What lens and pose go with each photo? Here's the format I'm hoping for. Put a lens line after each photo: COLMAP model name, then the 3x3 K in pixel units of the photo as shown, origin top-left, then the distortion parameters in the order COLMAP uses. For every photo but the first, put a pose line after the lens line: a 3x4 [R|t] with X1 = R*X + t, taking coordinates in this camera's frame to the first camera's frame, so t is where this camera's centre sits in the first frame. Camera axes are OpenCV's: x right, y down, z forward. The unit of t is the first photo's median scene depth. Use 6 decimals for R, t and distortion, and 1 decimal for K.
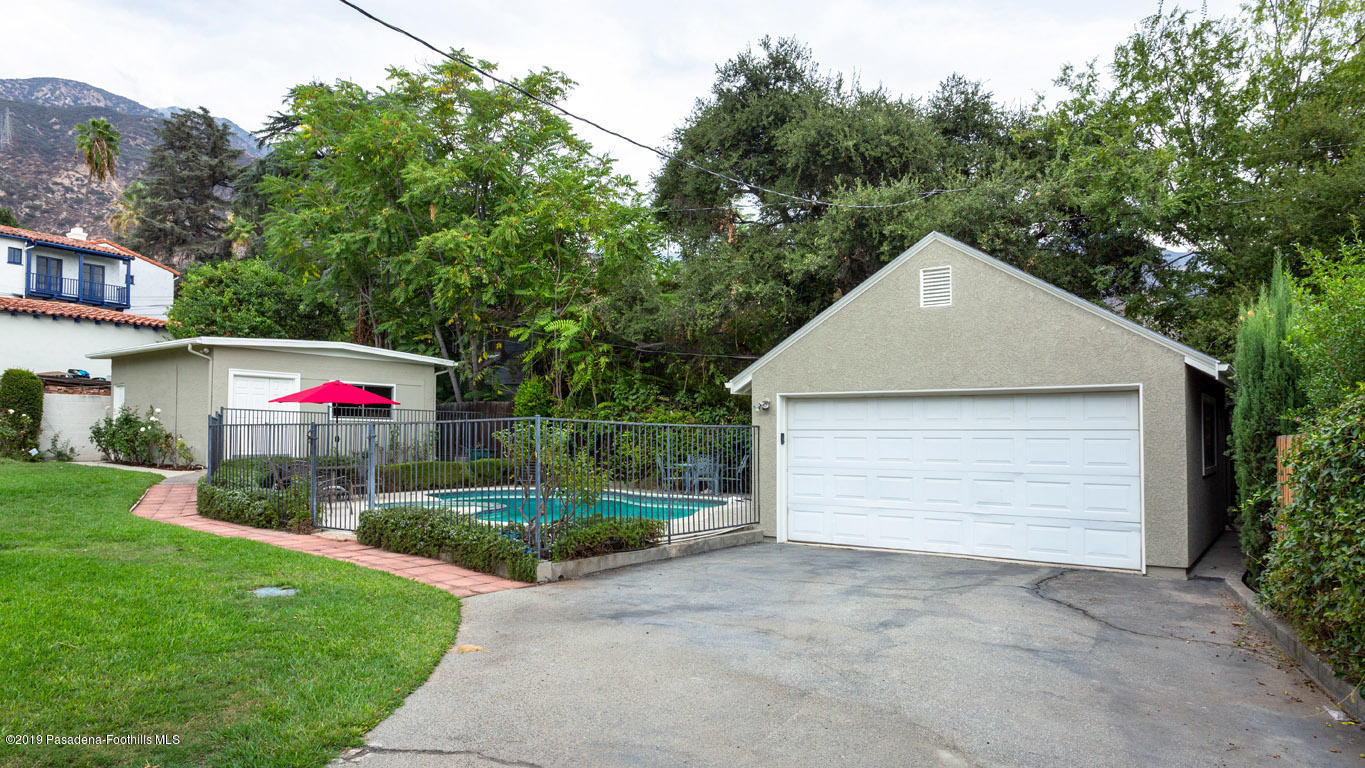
lens RADIAL K [[860.1, 0, 648.9], [0, 860.1, 408.1], [0, 0, 1]] dist [-0.003869, 0.006113]
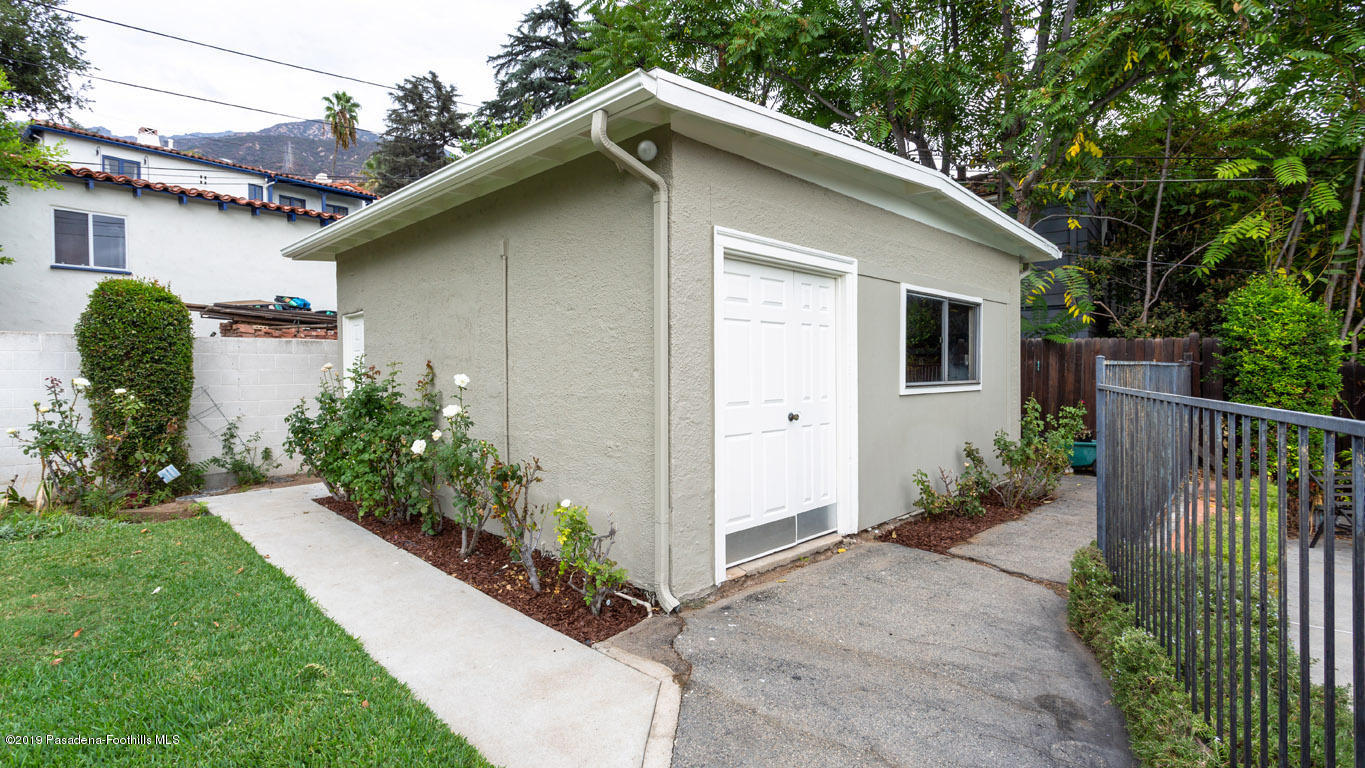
lens RADIAL K [[657.5, 0, 673.5], [0, 657.5, 367.7], [0, 0, 1]] dist [0.001235, 0.002351]
pose [[0.992530, -0.014923, -0.121086, -0.406836], [0.018956, 0.999301, 0.032222, -0.006955], [0.120521, -0.034277, 0.992119, 0.674916]]
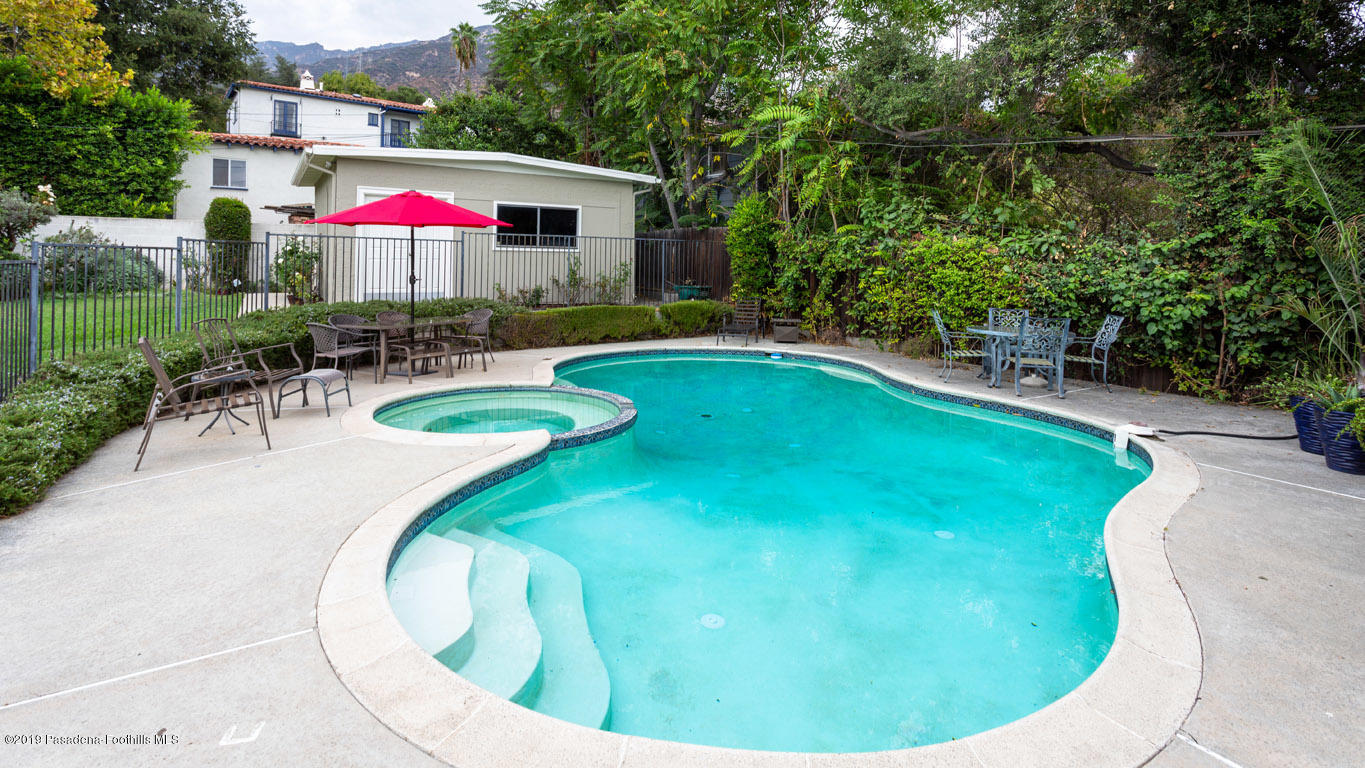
lens RADIAL K [[657.5, 0, 667.1], [0, 657.5, 248.4], [0, 0, 1]] dist [0.001235, 0.002351]
pose [[0.943511, -0.000813, -0.331340, -0.012304], [0.006124, 0.999869, 0.014985, 0.003688], [0.331284, -0.016168, 0.943392, 0.440151]]
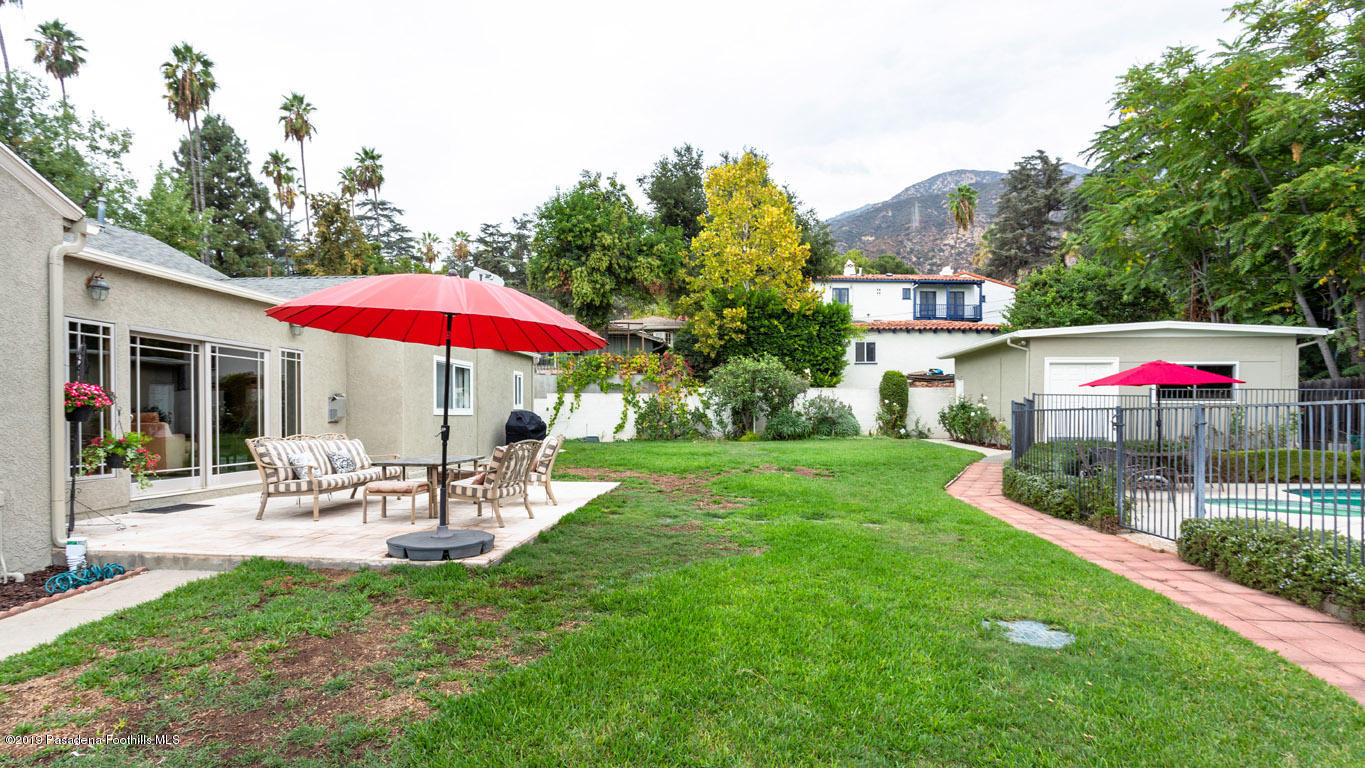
lens RADIAL K [[657.5, 0, 681.7], [0, 657.5, 427.0], [0, 0, 1]] dist [0.001235, 0.002351]
pose [[0.550077, 0.009296, -0.835062, -0.039189], [0.030116, 0.999067, 0.030960, 0.001889], [0.834571, -0.042179, 0.549284, 0.133262]]
